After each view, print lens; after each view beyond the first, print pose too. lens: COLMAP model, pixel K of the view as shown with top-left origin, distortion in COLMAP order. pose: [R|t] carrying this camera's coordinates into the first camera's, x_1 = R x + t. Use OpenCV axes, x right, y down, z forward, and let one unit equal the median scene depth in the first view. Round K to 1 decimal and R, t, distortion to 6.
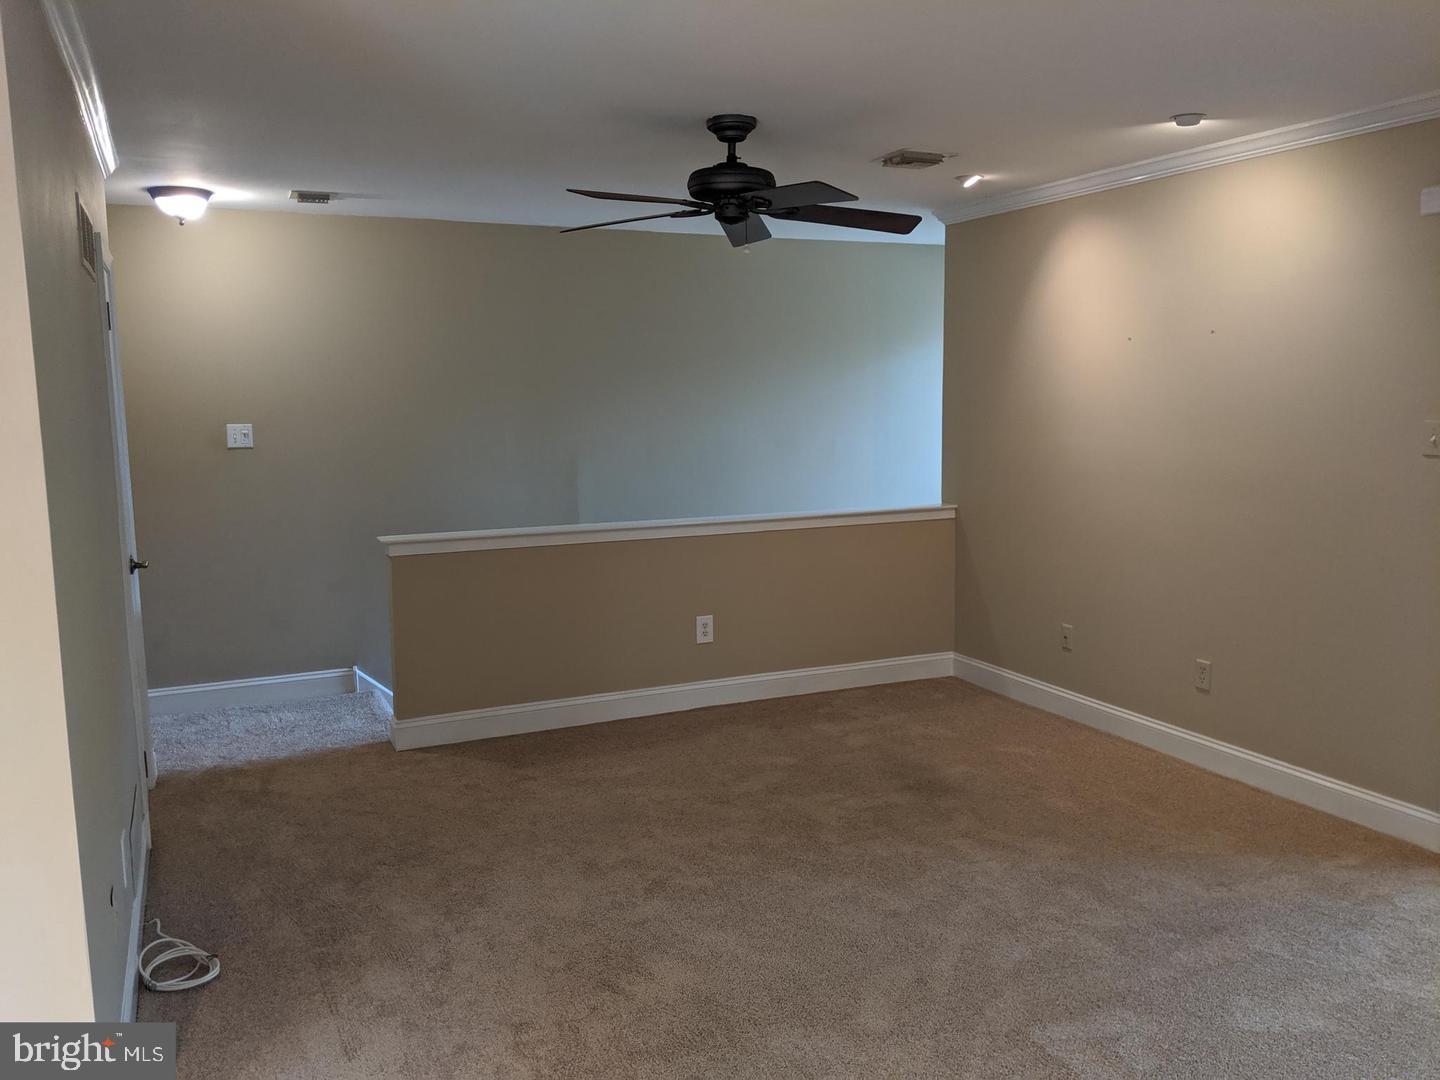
lens RADIAL K [[1147.9, 0, 721.1], [0, 1147.9, 536.9], [0, 0, 1]] dist [0.040827, -0.071234]
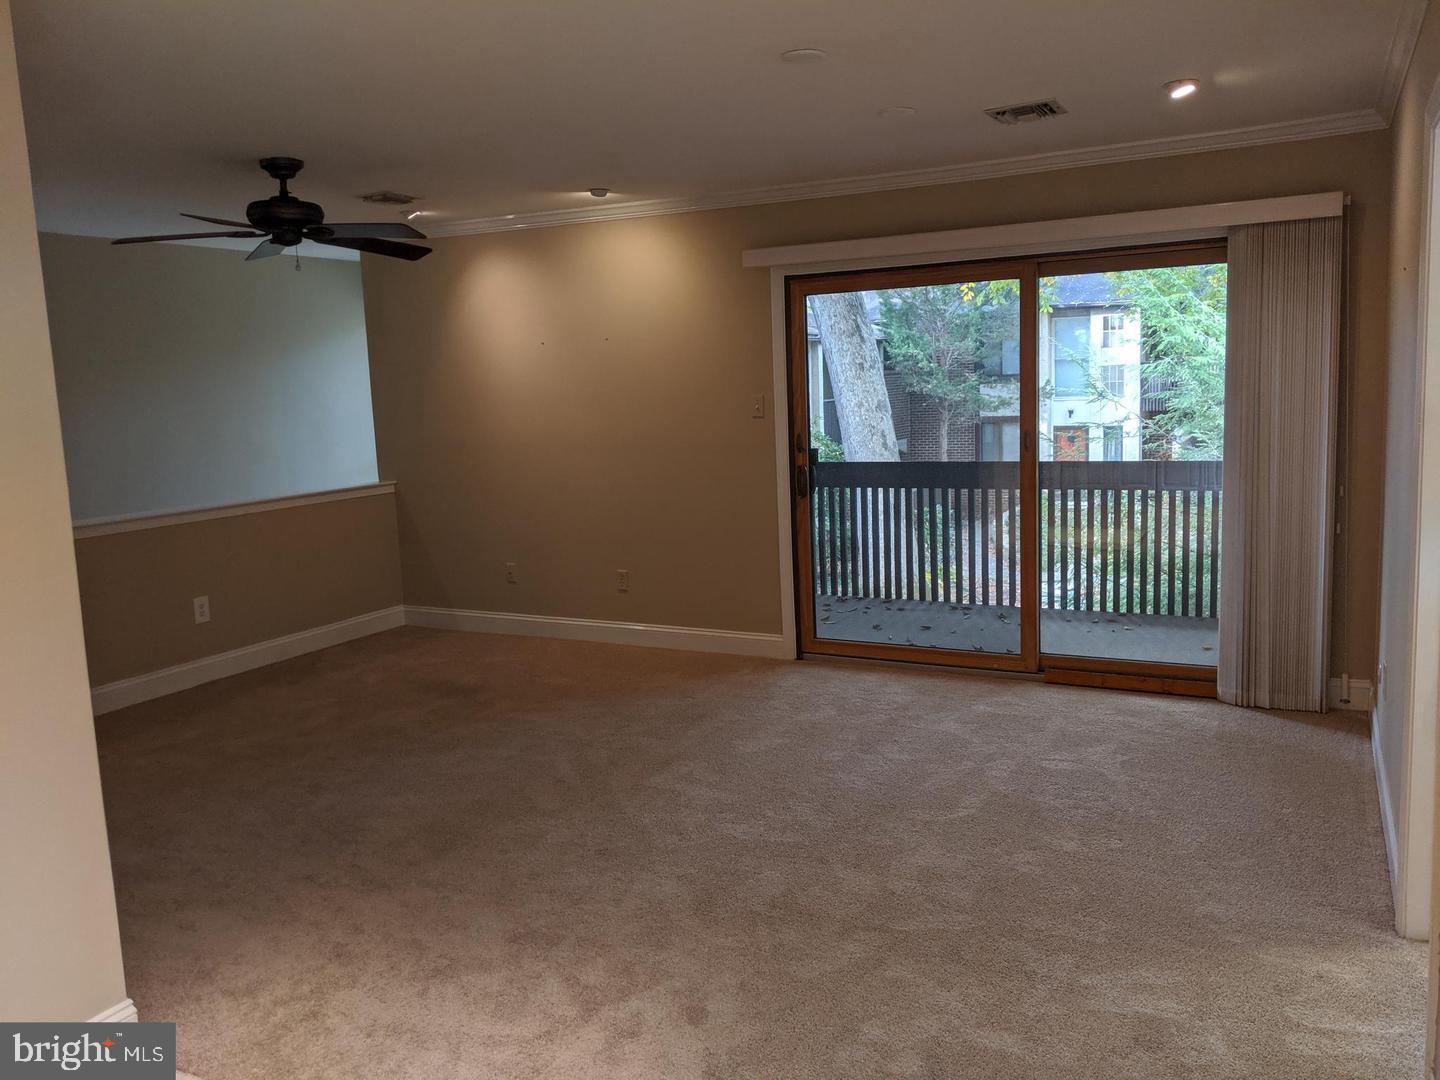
lens RADIAL K [[1147.9, 0, 719.8], [0, 1147.9, 538.4], [0, 0, 1]] dist [0.040827, -0.071234]
pose [[0.784227, -0.103575, 0.611768, -0.409641], [0.103452, 0.993995, 0.035672, 0.036271], [-0.611788, 0.035314, 0.790233, -0.224830]]
